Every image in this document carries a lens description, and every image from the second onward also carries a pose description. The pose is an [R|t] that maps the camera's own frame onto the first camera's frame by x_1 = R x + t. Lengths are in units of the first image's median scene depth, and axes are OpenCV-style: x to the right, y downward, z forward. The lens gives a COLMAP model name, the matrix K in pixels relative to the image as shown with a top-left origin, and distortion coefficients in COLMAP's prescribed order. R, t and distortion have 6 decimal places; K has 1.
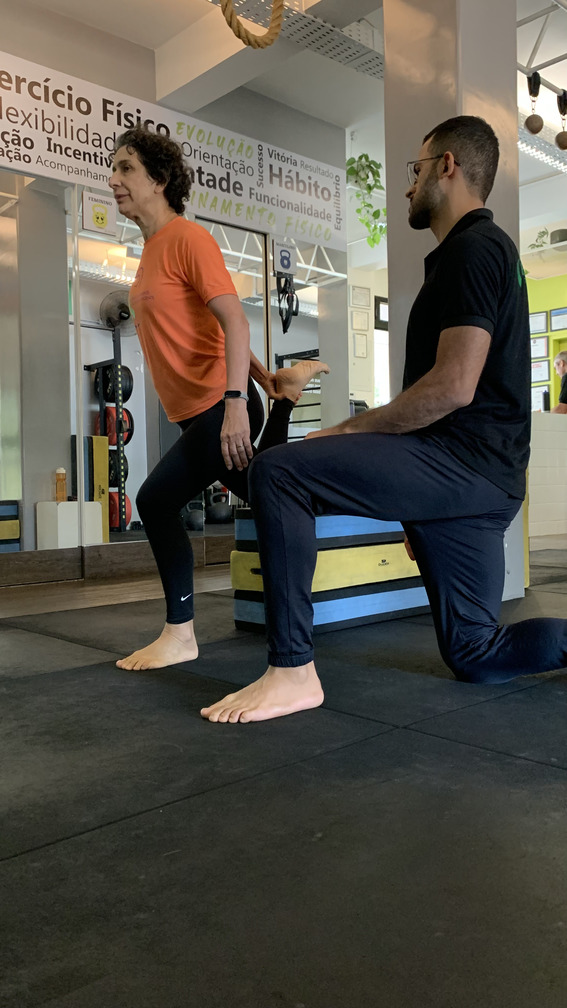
lens RADIAL K [[839.7, 0, 283.5], [0, 839.7, 503.5], [0, 0, 1]] dist [-0.000503, -0.000675]
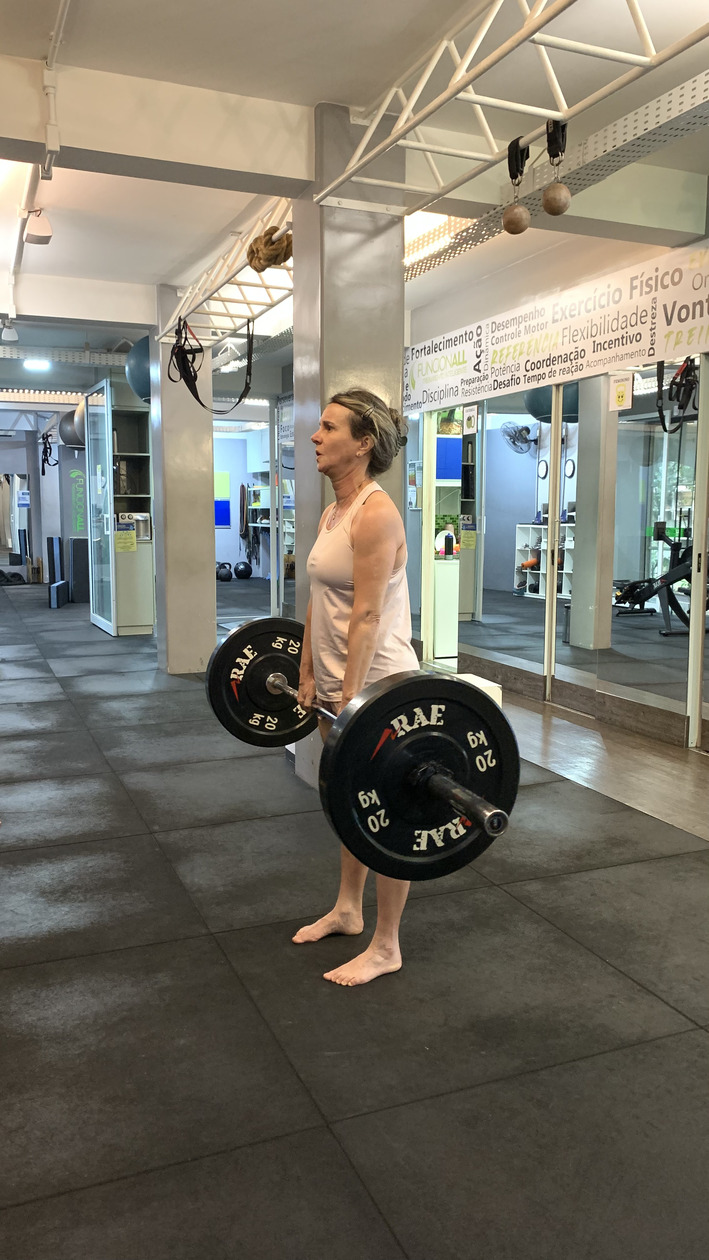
lens RADIAL K [[960.6, 0, 354.9], [0, 960.6, 629.6], [0, 0, 1]] dist [0.032652, 0.003217]
pose [[-0.331786, 0.128126, -0.934613, 1.073881], [-0.027113, 0.989029, 0.145211, -0.219616], [0.942965, 0.073519, -0.324672, 1.107638]]
